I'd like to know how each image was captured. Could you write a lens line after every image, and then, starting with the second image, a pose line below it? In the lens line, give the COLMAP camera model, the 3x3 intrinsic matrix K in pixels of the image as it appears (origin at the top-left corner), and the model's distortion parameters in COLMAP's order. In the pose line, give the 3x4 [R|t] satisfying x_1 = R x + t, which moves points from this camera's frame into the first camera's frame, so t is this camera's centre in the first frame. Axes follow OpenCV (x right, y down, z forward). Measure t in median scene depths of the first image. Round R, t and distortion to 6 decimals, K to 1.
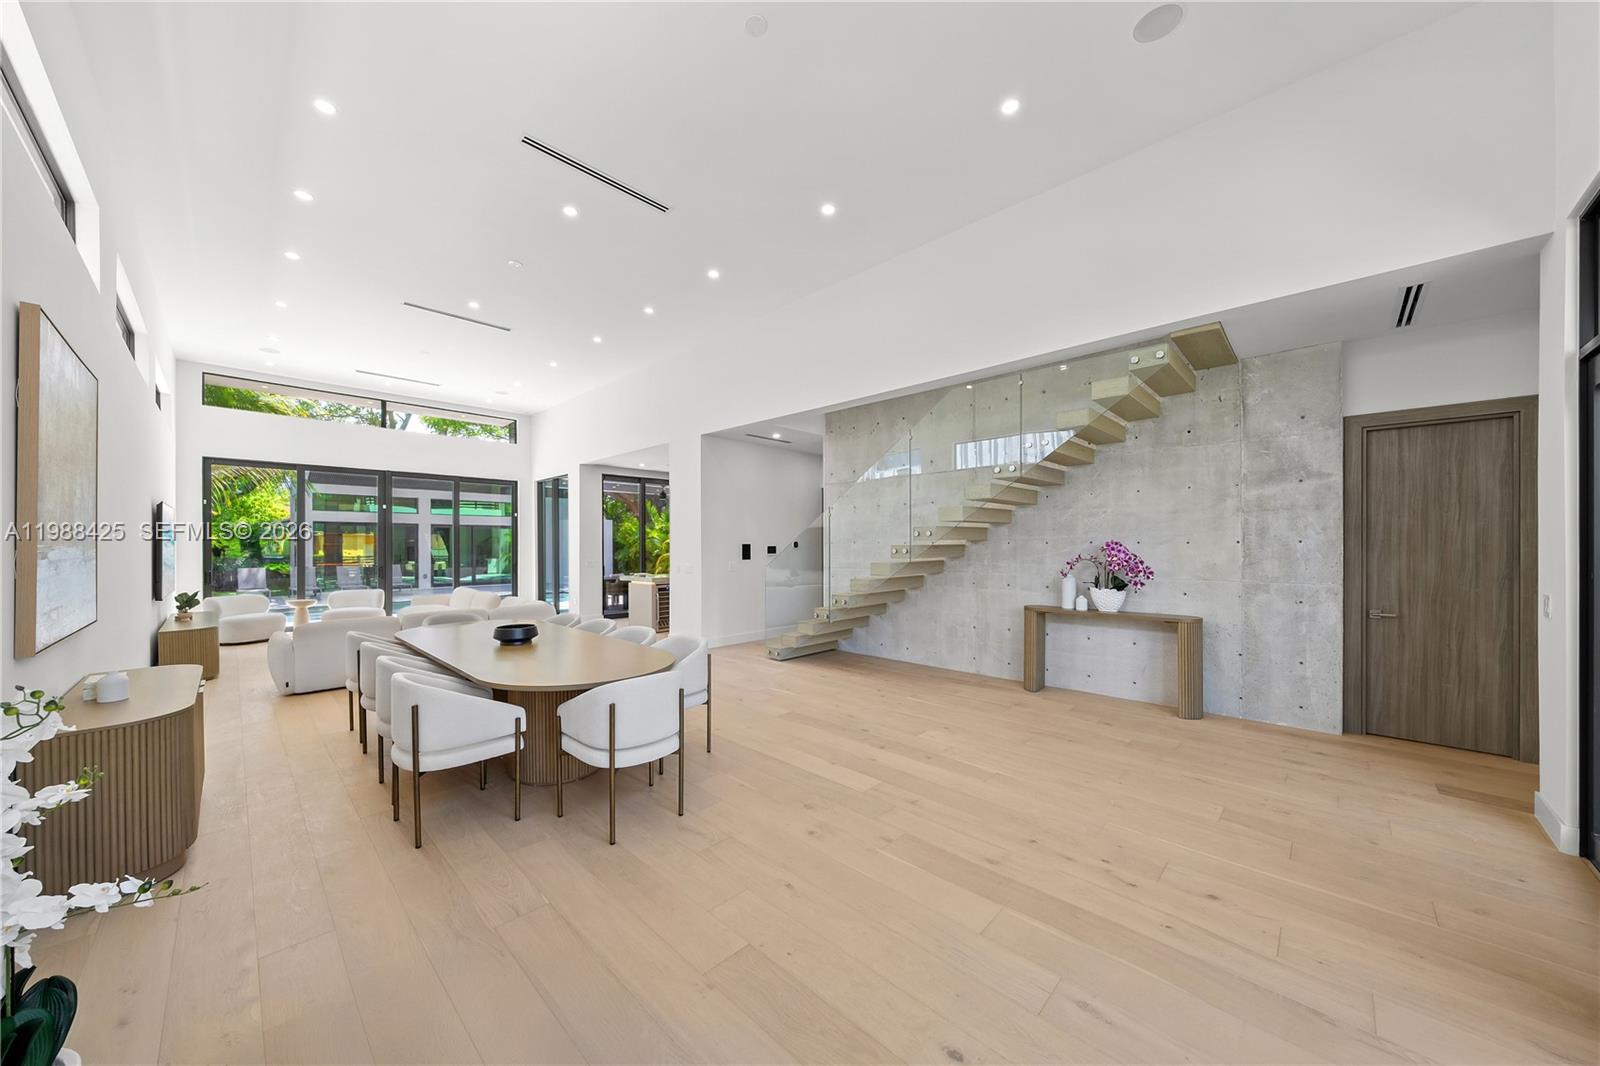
lens RADIAL K [[553.1, 0, 792.2], [0, 553.1, 552.0], [0, 0, 1]] dist [-0.002052, 0.000530]
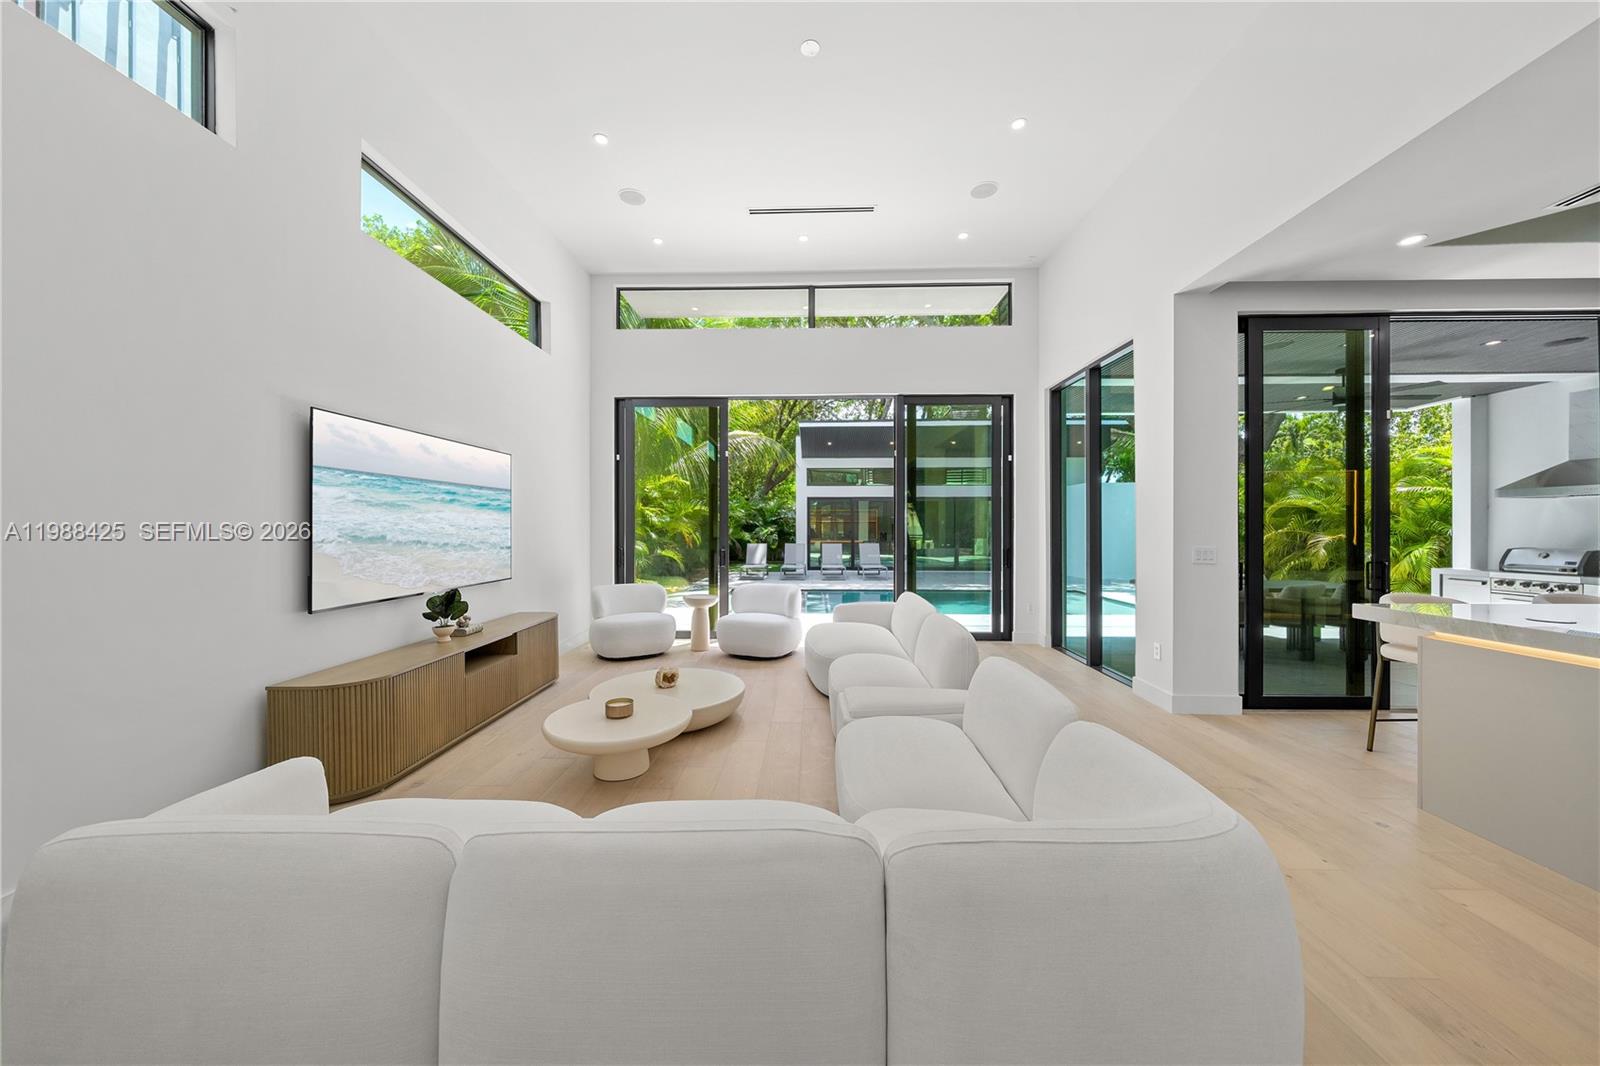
lens RADIAL K [[553.1, 0, 799.9], [0, 553.1, 531.5], [0, 0, 1]] dist [-0.002052, 0.000530]
pose [[0.689273, 0.003317, -0.724494, -0.489839], [-0.005522, 0.999985, -0.000675, 0.013298], [0.724480, 0.004466, 0.689281, 0.939683]]
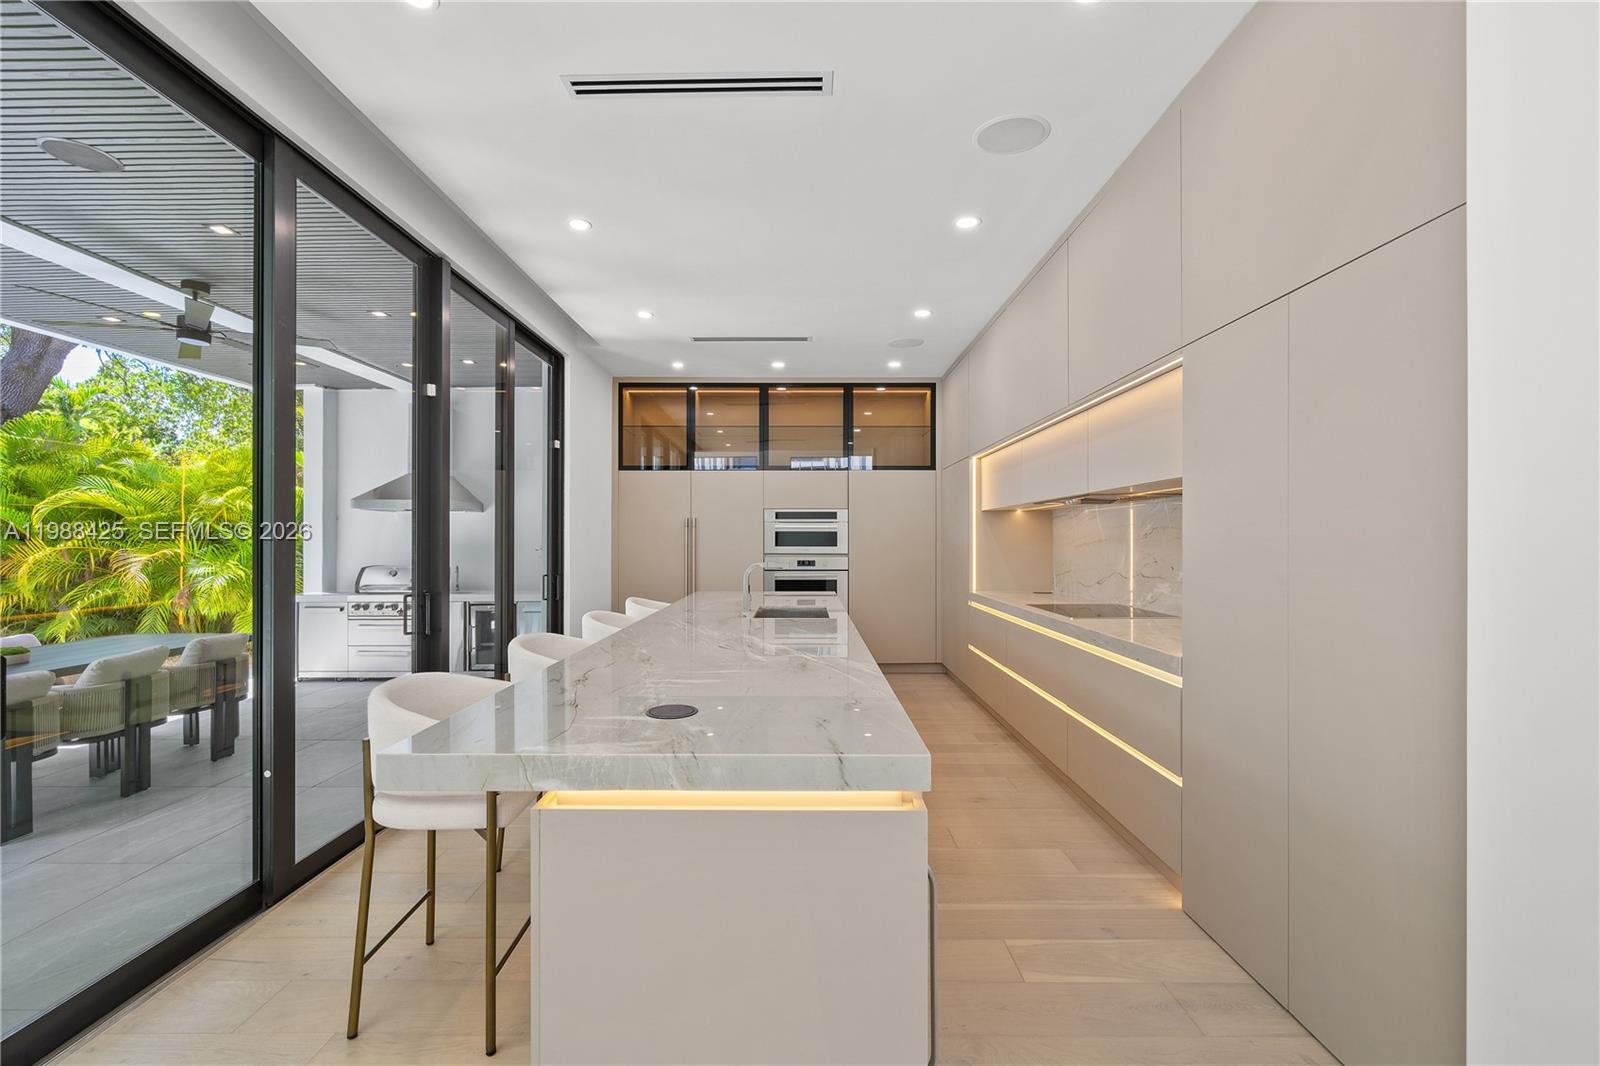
lens RADIAL K [[634.2, 0, 817.2], [0, 634.2, 538.0], [0, 0, 1]] dist [-0.020842, 0.000323]
pose [[0.688982, 0.007033, 0.724744, -0.559015], [0.002892, 0.999918, -0.012453, 0.004016], [-0.724773, 0.010676, 0.688905, 1.388586]]
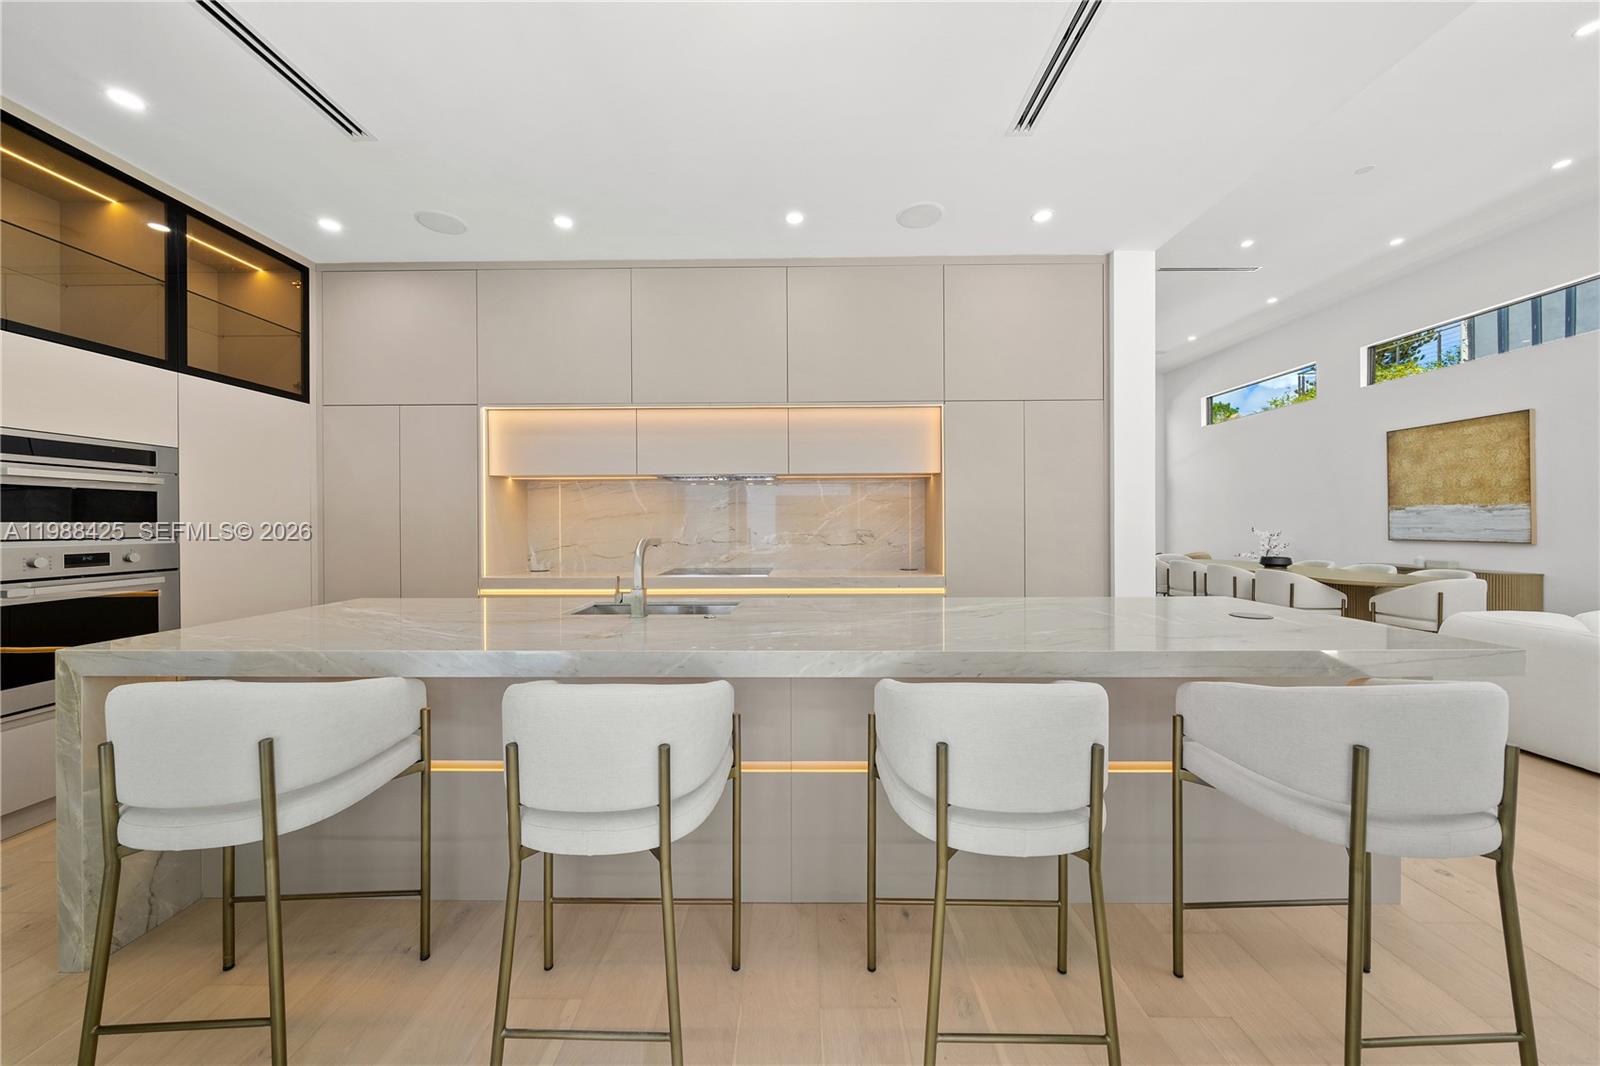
lens RADIAL K [[553.1, 0, 805.6], [0, 553.1, 528.5], [0, 0, 1]] dist [-0.002052, 0.000530]
pose [[-0.690198, -0.002940, 0.723615, -0.469941], [0.011166, 0.999829, 0.014712, 0.009504], [-0.723535, 0.018234, -0.690047, 2.024763]]
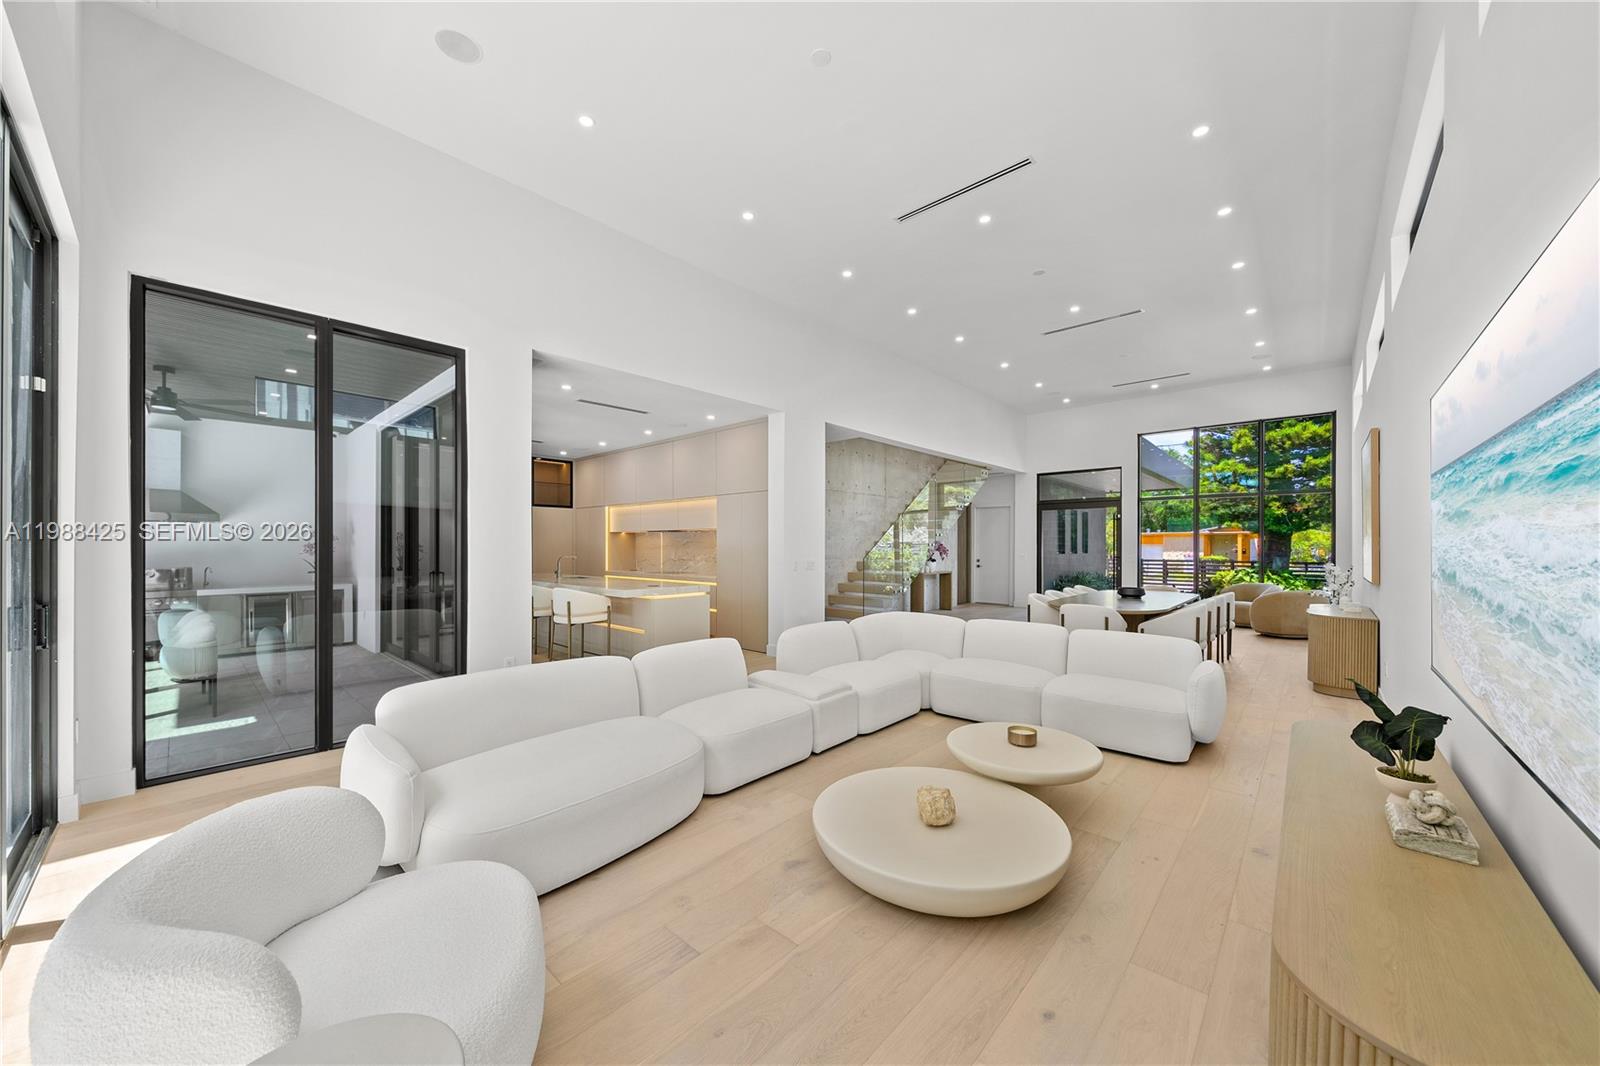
lens RADIAL K [[569.8, 0, 788.7], [0, 569.8, 542.0], [0, 0, 1]] dist [-0.000378, -0.000087]
pose [[-0.022666, 0.009782, 0.999695, -1.444594], [0.007033, 0.999929, -0.009625, 0.003761], [-0.999718, 0.006812, -0.022733, 1.375042]]
